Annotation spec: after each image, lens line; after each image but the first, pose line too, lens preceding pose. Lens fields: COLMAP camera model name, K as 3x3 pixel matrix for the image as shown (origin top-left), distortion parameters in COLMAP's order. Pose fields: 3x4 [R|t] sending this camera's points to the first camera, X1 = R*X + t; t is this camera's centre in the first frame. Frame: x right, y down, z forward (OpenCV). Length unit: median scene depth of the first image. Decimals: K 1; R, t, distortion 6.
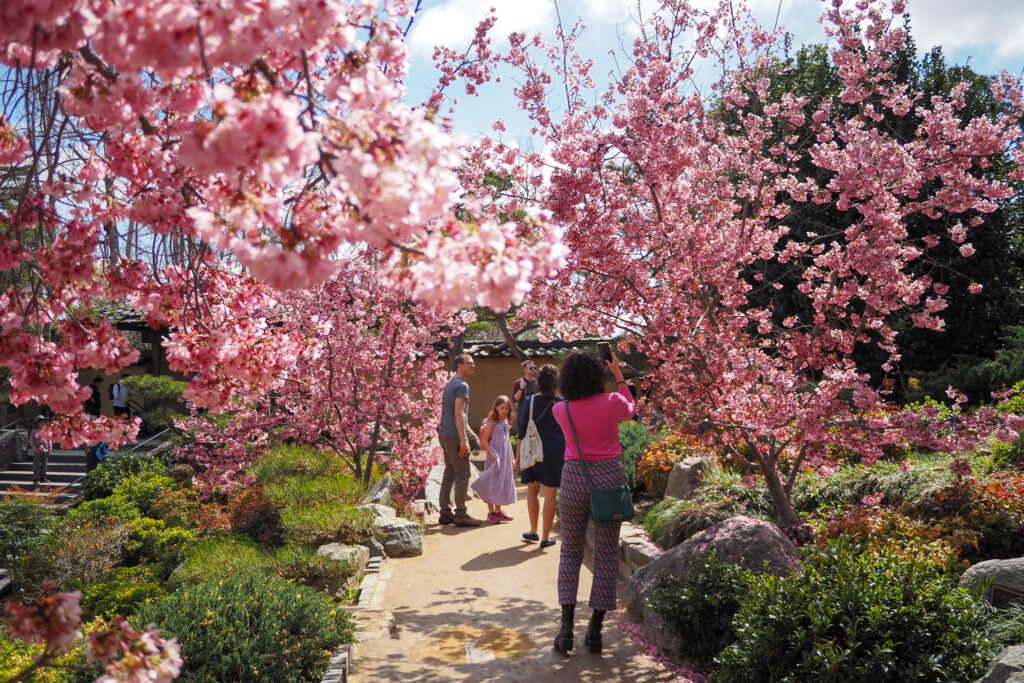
lens RADIAL K [[816.3, 0, 512.4], [0, 816.3, 343.5], [0, 0, 1]] dist [0.000489, -0.000463]
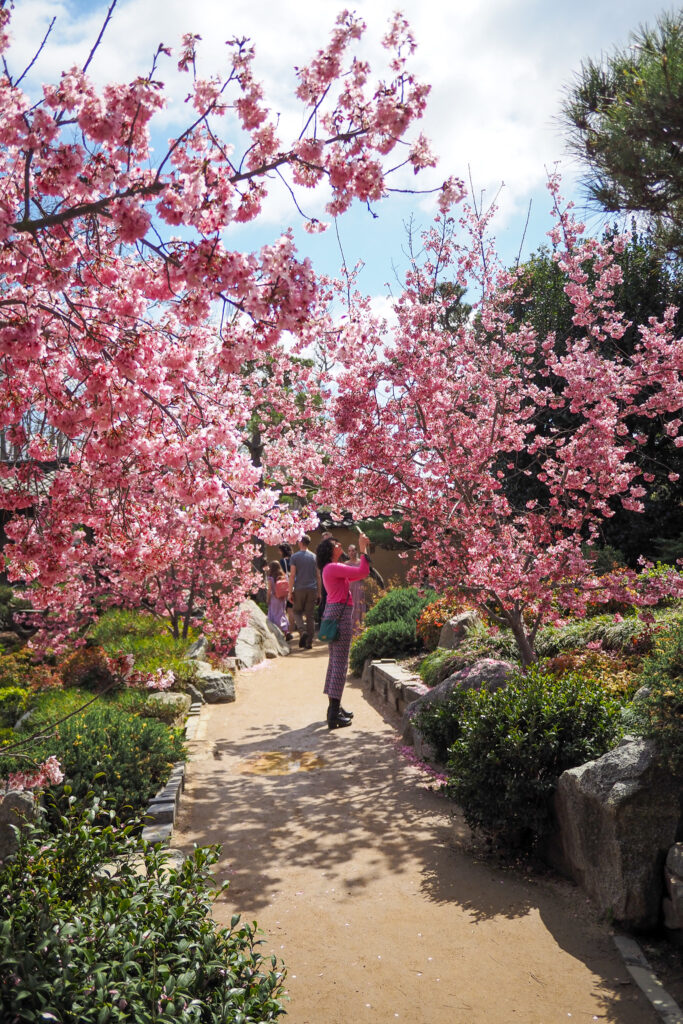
lens RADIAL K [[816.3, 0, 340.4], [0, 816.3, 510.3], [0, 0, 1]] dist [0.000489, -0.000463]
pose [[0.999404, -0.011502, 0.032541, 0.007587], [0.011477, 0.999934, 0.000950, -0.020957], [-0.032550, -0.000576, 0.999470, -0.225759]]
